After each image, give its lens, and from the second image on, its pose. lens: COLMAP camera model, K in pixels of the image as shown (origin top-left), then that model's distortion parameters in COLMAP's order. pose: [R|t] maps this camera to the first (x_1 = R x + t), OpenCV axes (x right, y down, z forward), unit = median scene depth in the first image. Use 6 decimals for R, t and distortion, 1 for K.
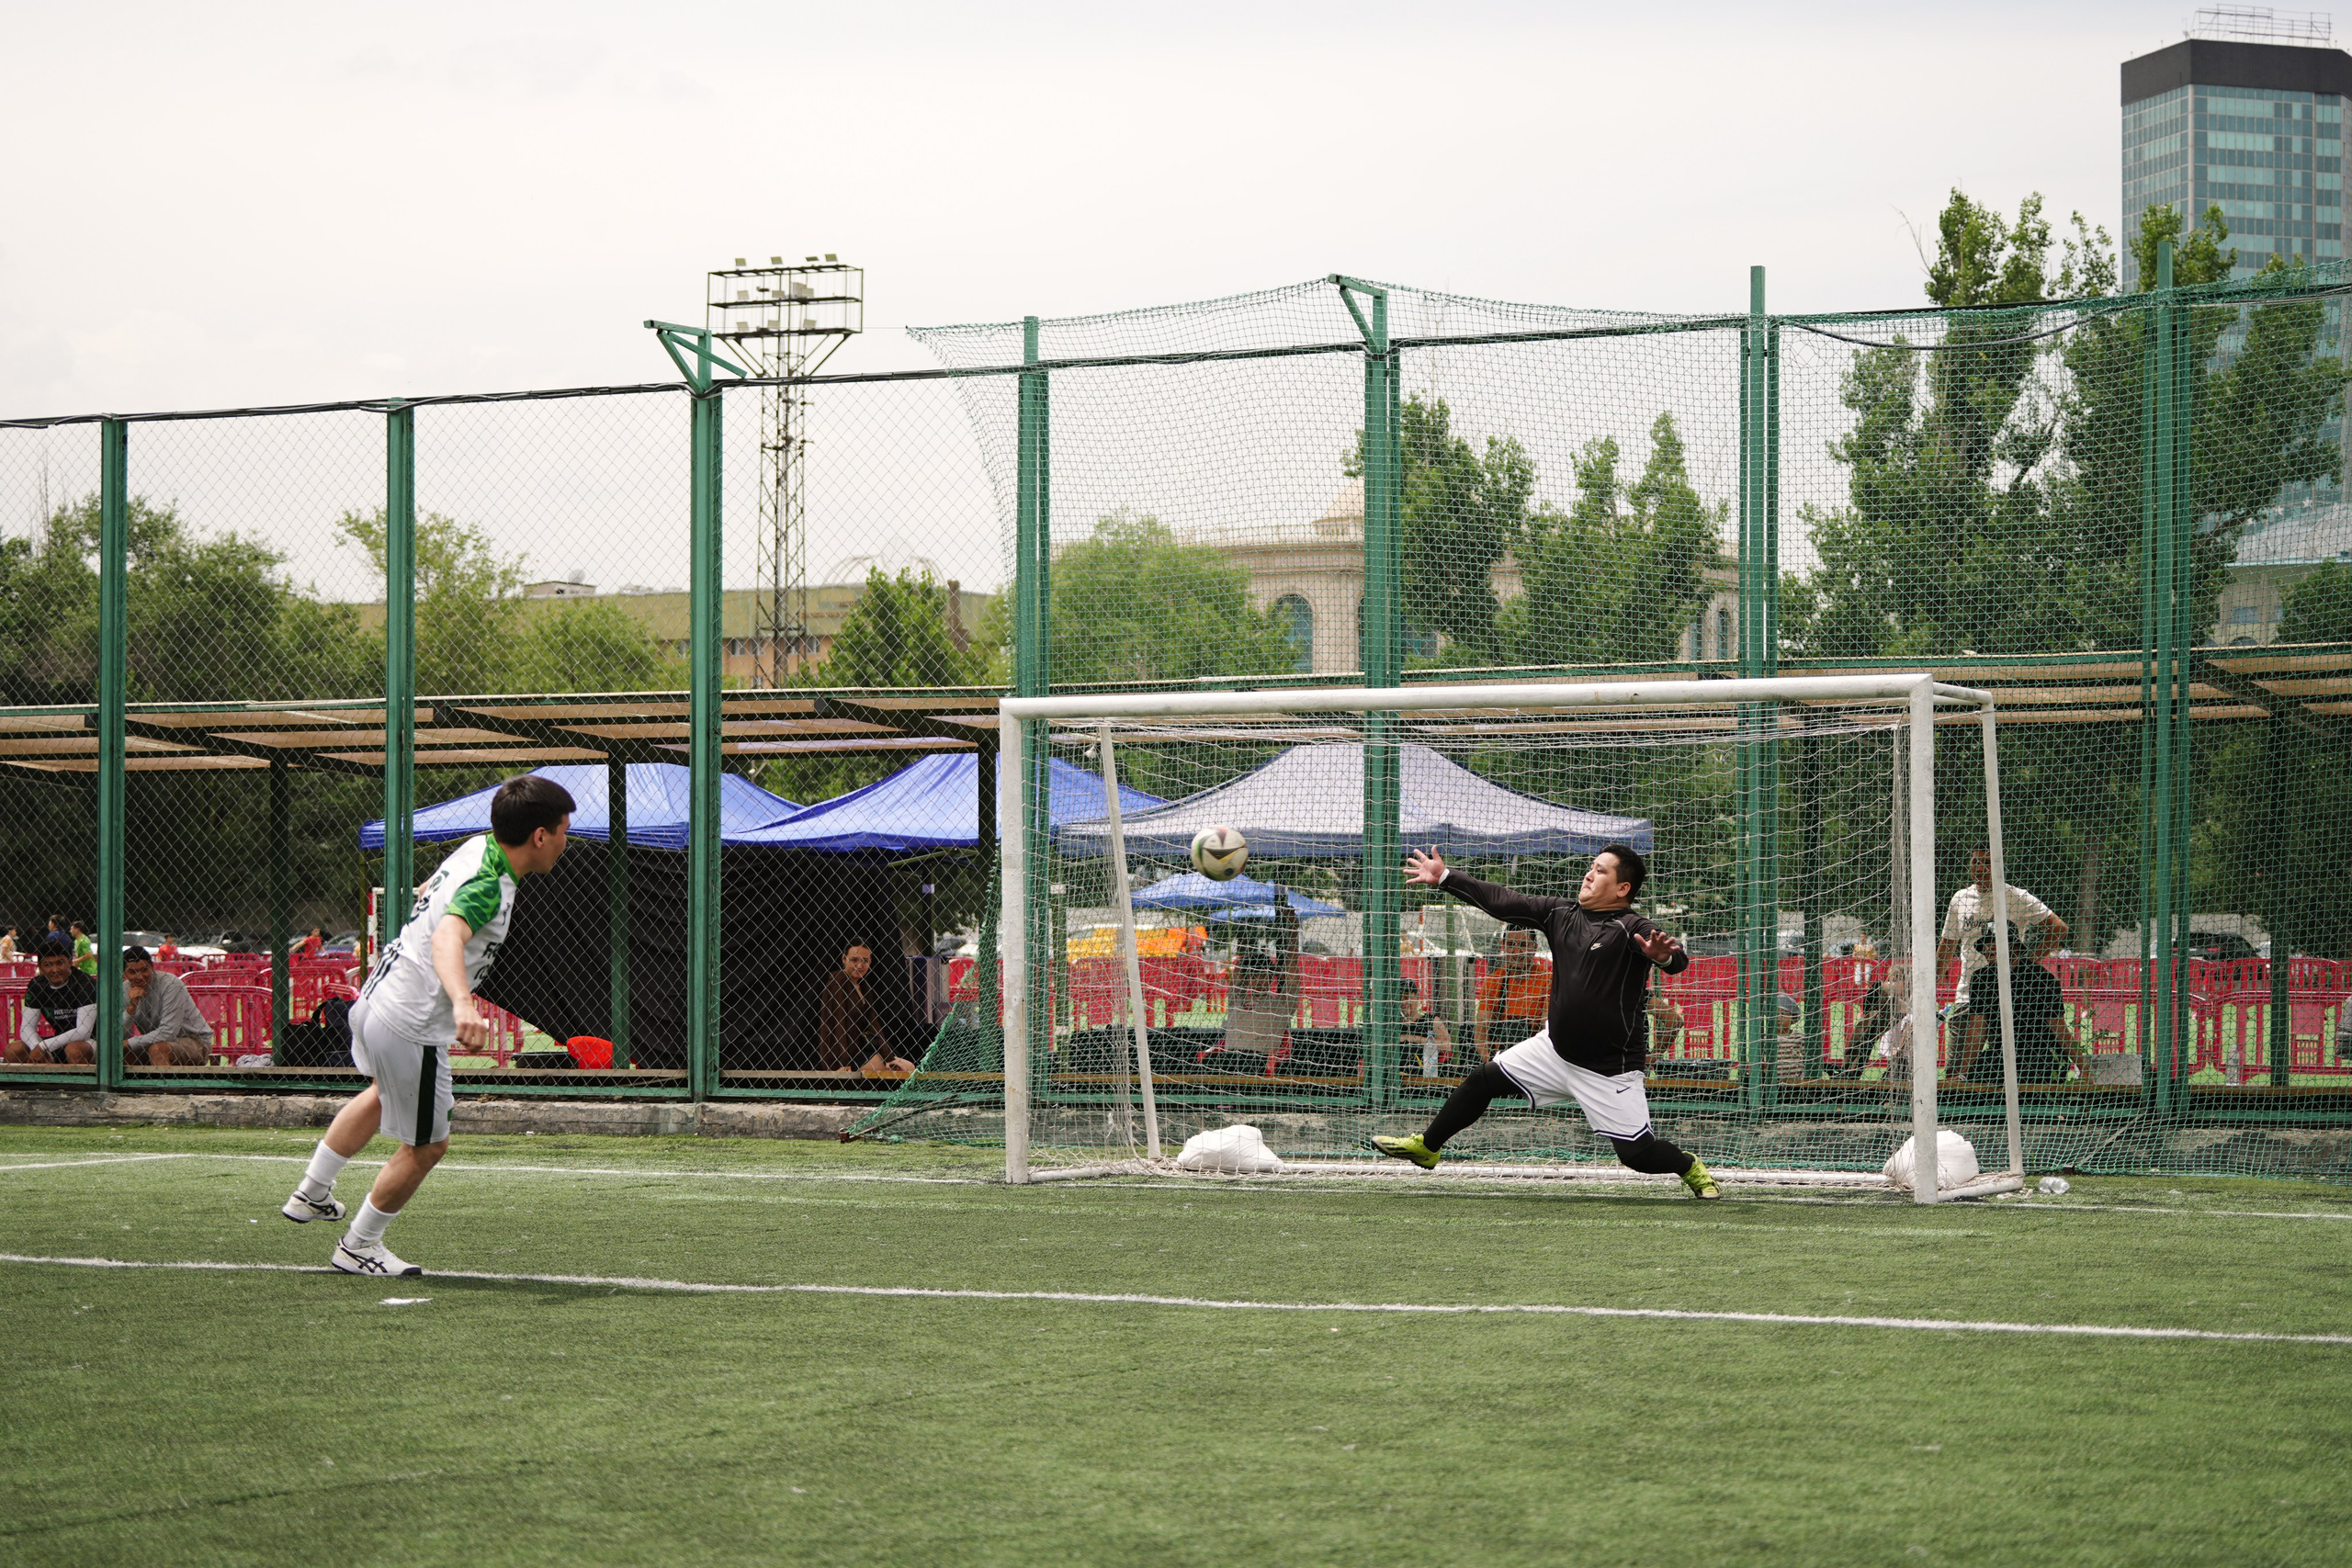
lens RADIAL K [[5066.3, 0, 1185.2], [0, 5066.3, 801.0], [0, 0, 1]] dist [-0.009318, 0.000000]
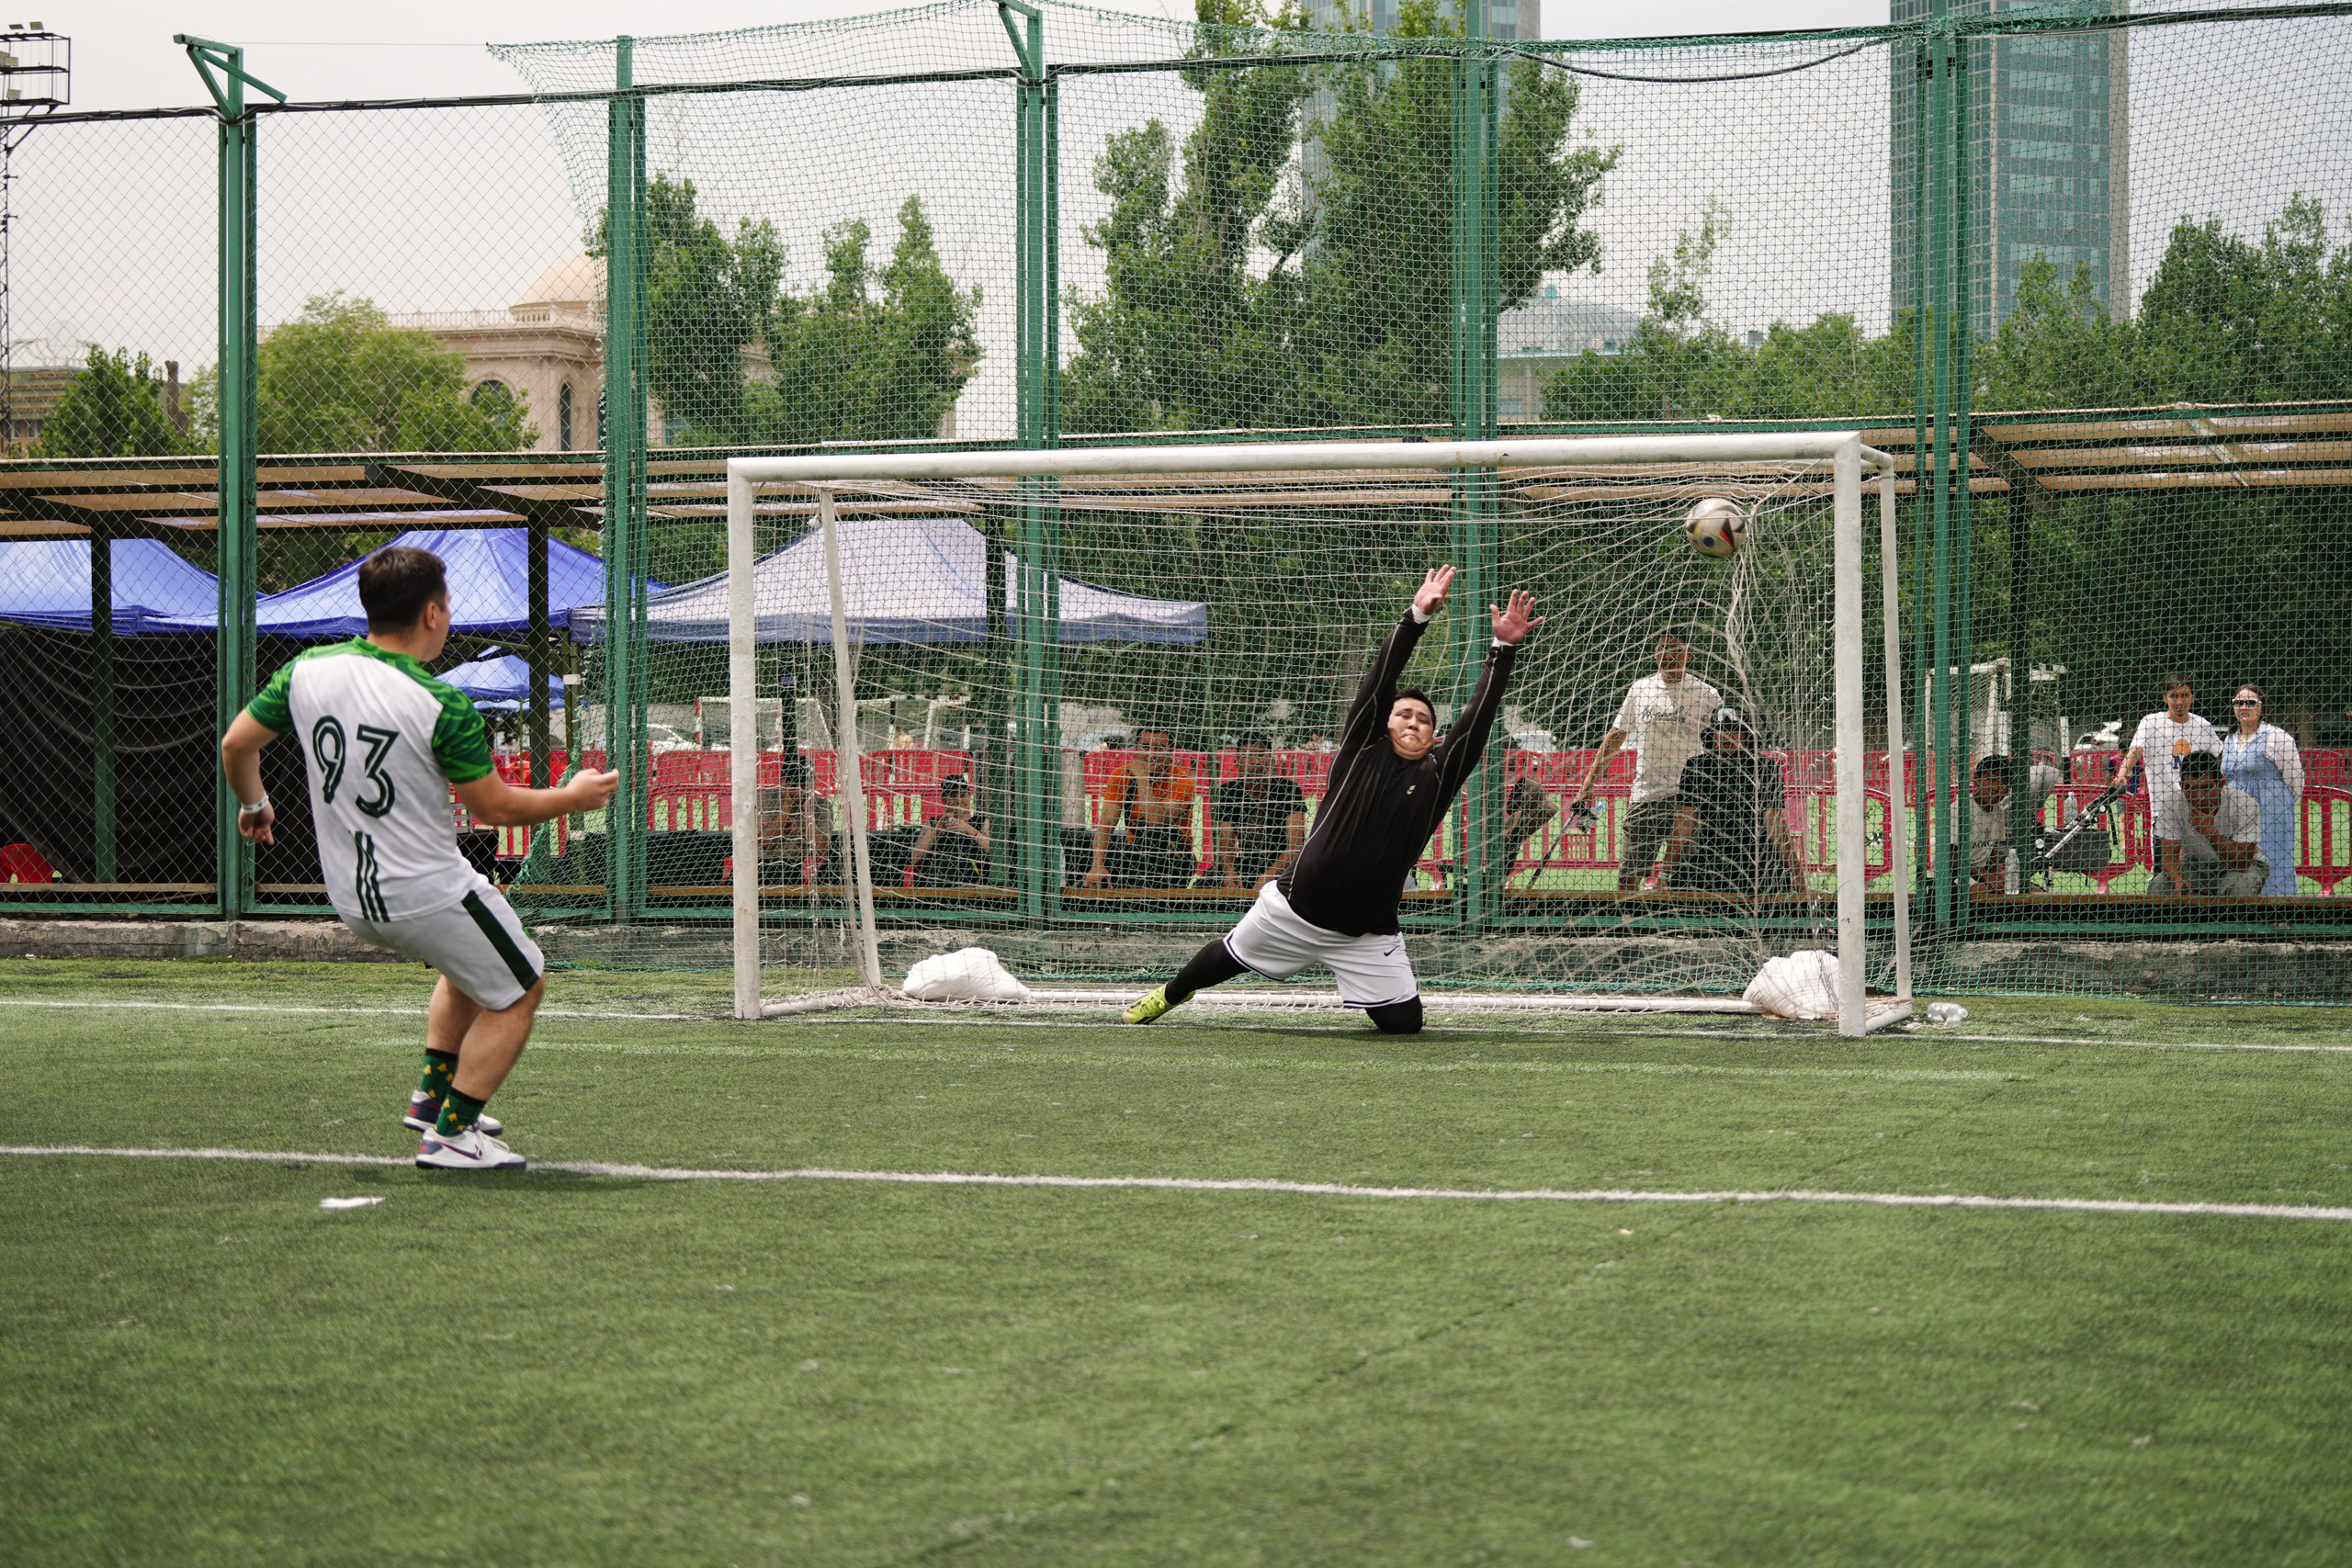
lens RADIAL K [[5066.3, 0, 1045.2], [0, 5066.3, 684.6], [0, 0, 1]] dist [-0.009318, 0.000000]
pose [[0.990322, -0.000760, 0.138783, -0.078005], [-0.001743, 0.999838, 0.017908, 0.002142], [-0.138774, -0.017976, 0.990161, 0.104402]]
